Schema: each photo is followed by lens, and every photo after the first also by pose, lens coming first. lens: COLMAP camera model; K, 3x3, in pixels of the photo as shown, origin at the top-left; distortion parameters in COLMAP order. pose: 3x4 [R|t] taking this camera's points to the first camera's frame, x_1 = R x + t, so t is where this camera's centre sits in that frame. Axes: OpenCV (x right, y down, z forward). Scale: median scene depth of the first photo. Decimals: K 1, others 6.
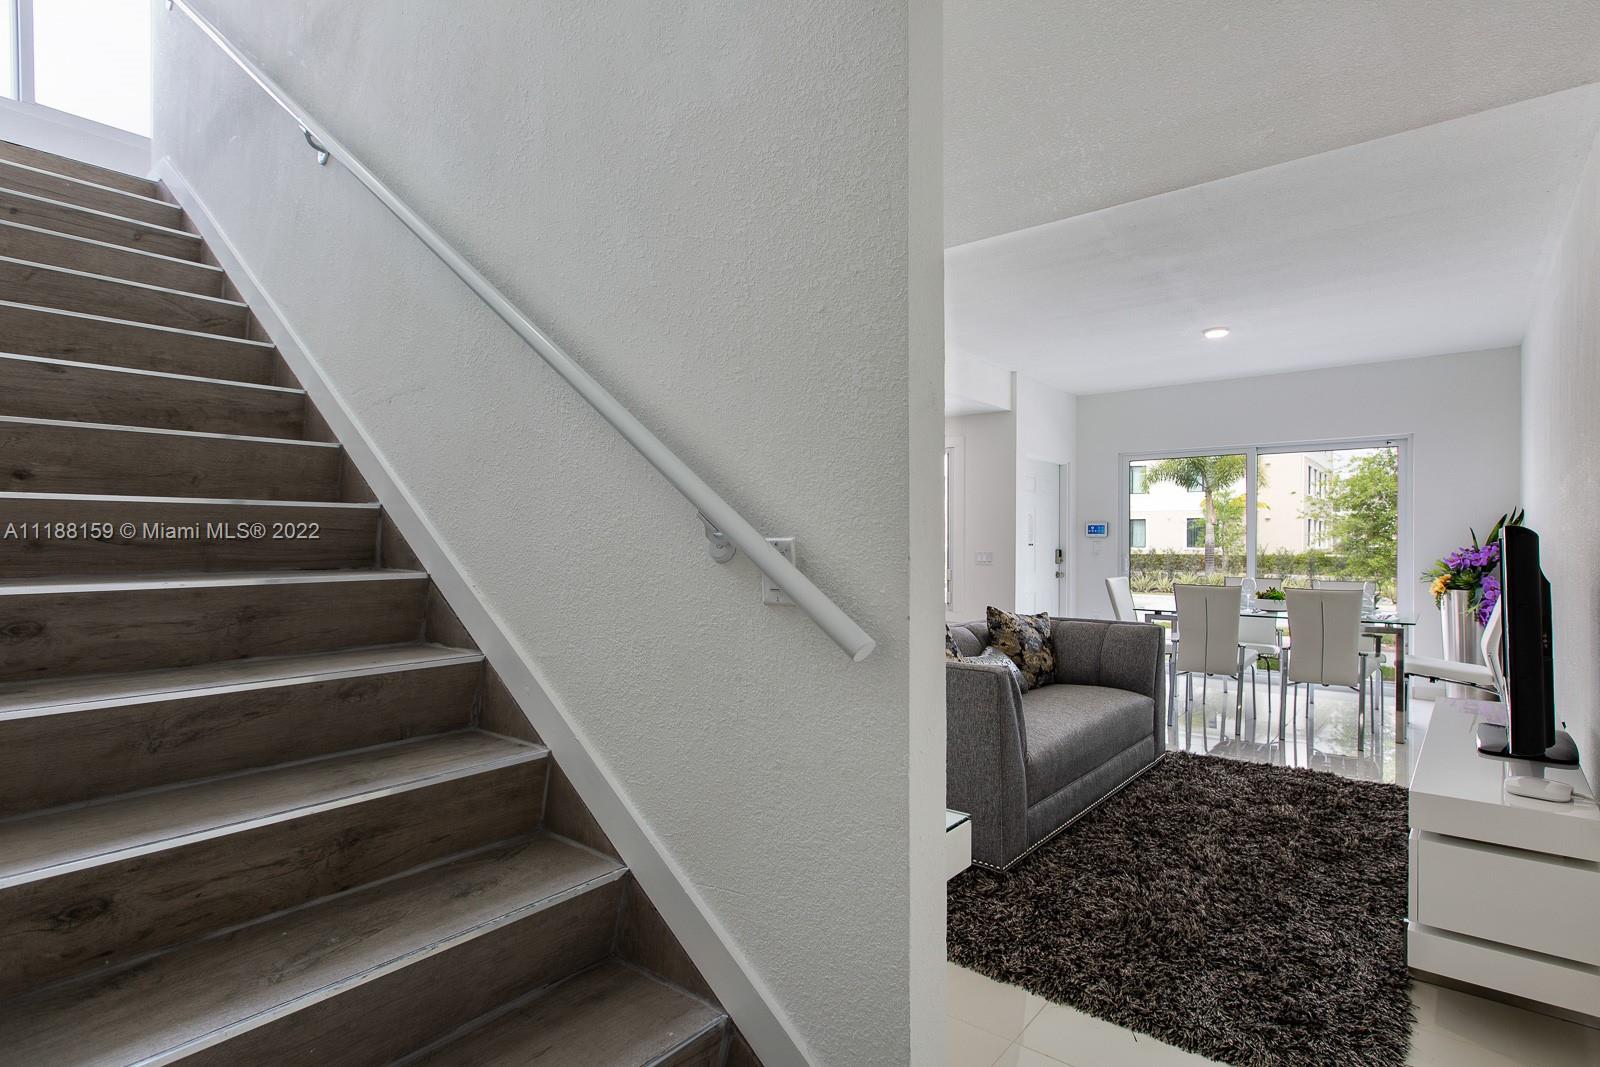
lens RADIAL K [[749.4, 0, 805.1], [0, 749.4, 545.5], [0, 0, 1]] dist [-0.006790, -0.000263]
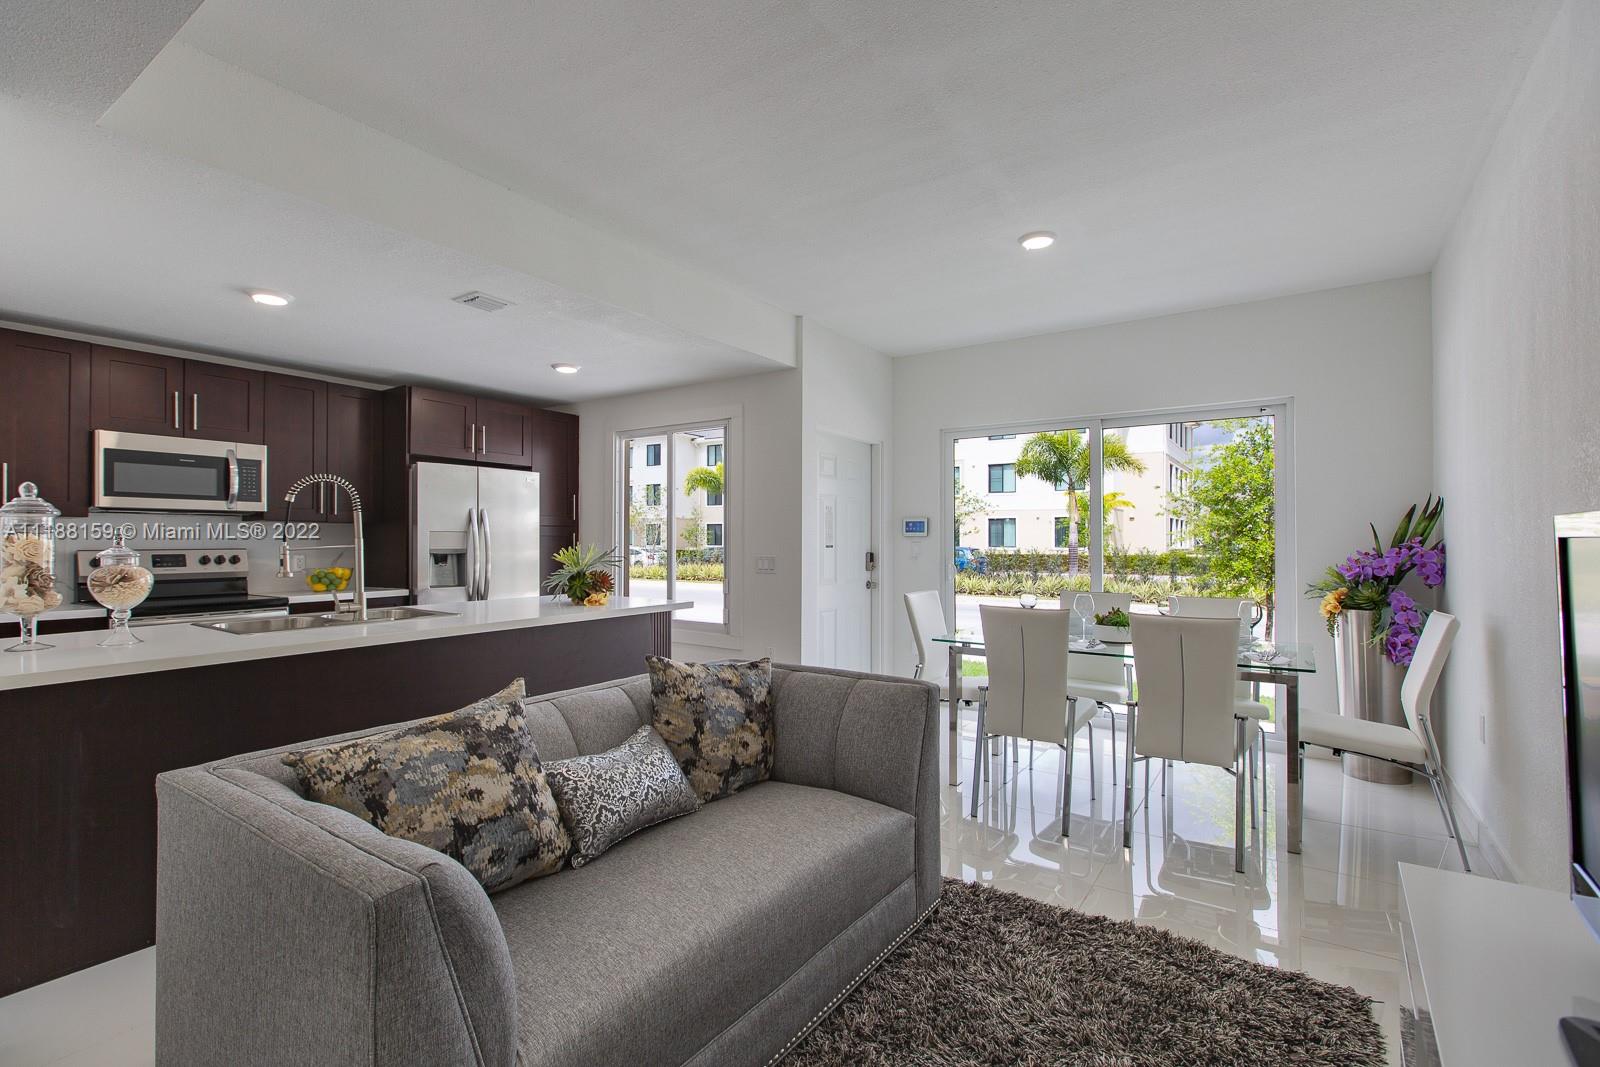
lens RADIAL K [[715.3, 0, 821.8], [0, 715.3, 533.7], [0, 0, 1]] dist [-0.003437, -0.000305]
pose [[0.990753, 0.000801, 0.135677, 0.269503], [0.001322, 0.999878, -0.015561, -0.003592], [-0.135673, 0.015596, 0.990631, 0.385205]]
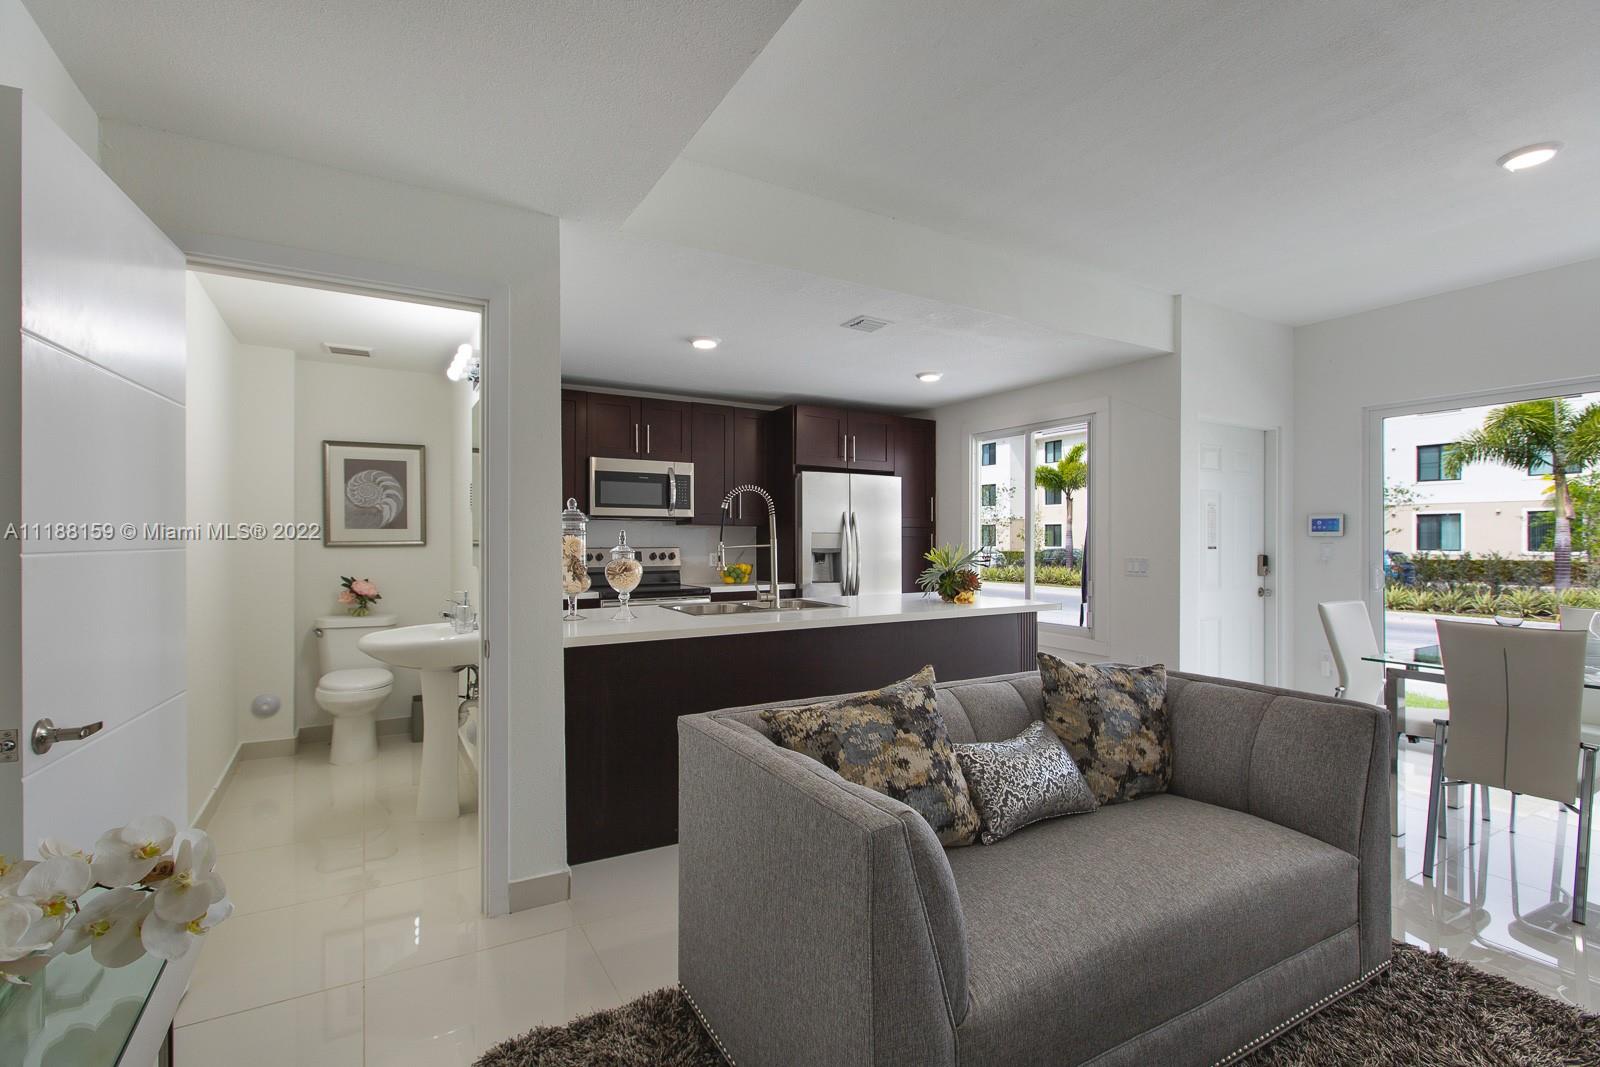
lens RADIAL K [[733.3, 0, 825.7], [0, 733.3, 539.9], [0, 0, 1]] dist [0.001151, -0.001772]
pose [[0.953625, 0.000087, -0.300998, 0.229845], [-0.002650, 0.999964, -0.008104, -0.002573], [0.300986, 0.008526, 0.953590, 0.352407]]
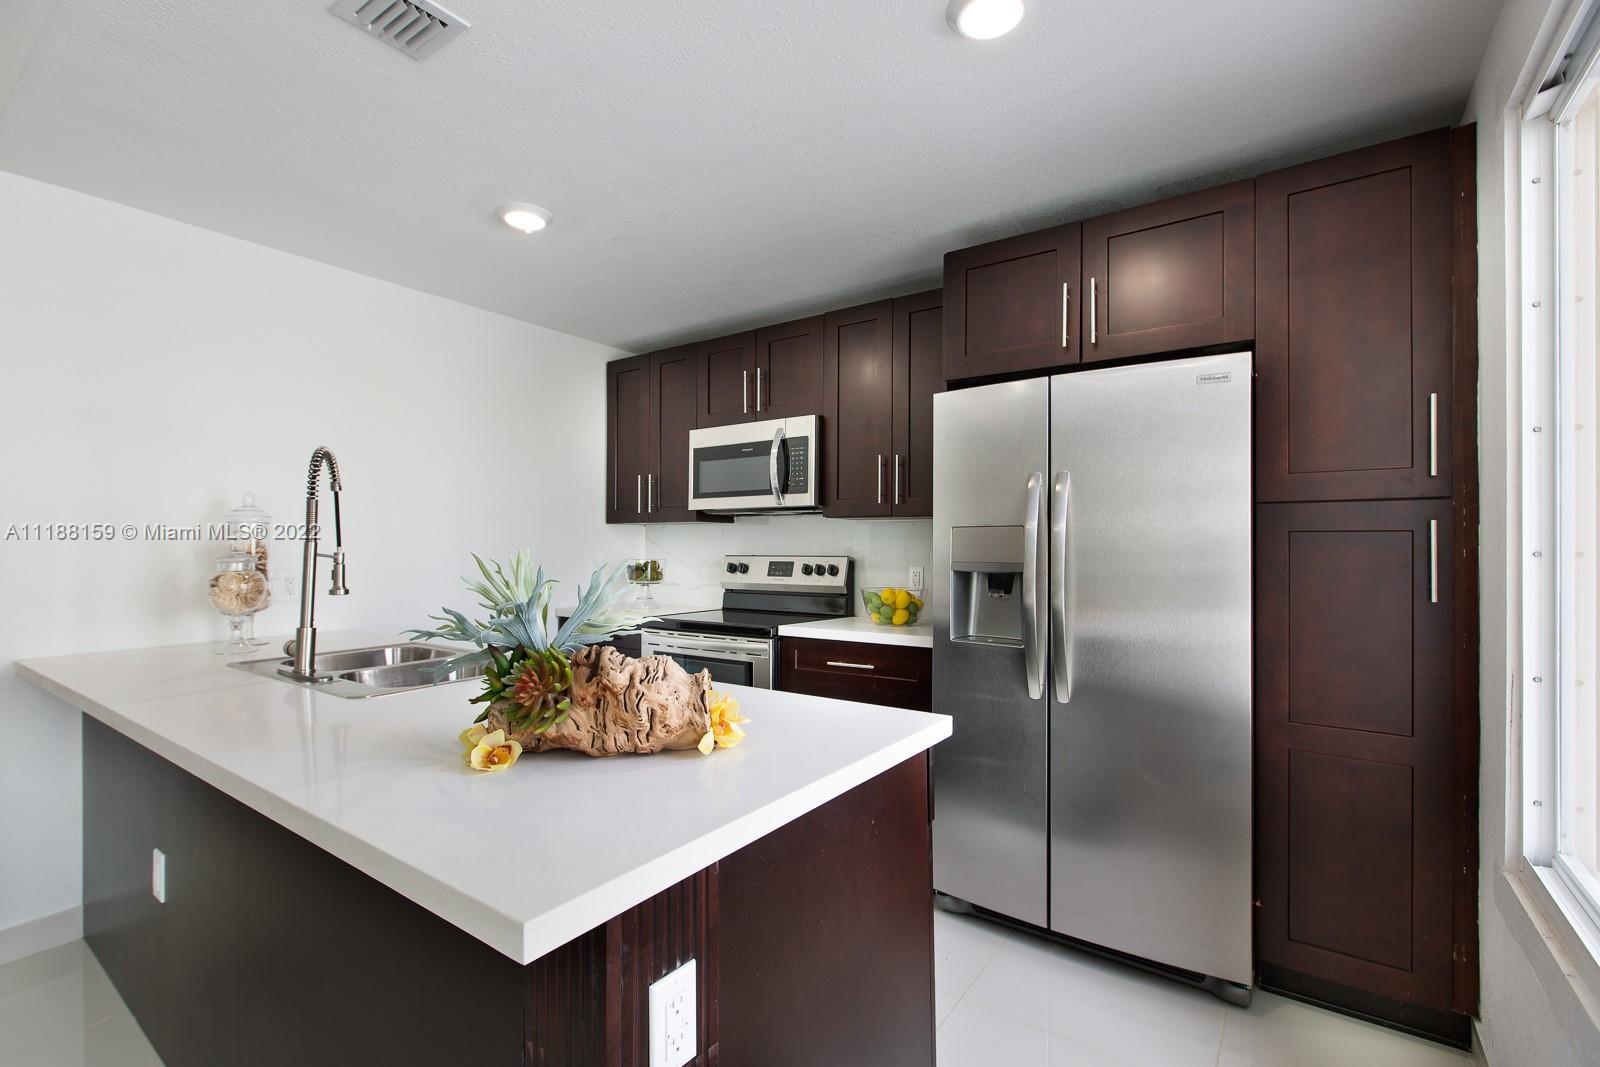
lens RADIAL K [[749.4, 0, 805.1], [0, 749.4, 545.5], [0, 0, 1]] dist [-0.006790, -0.000263]
pose [[0.103710, -0.003719, -0.994601, 0.390242], [-0.008900, 0.999949, -0.004667, -0.006480], [0.994568, 0.009336, 0.103671, 1.360908]]
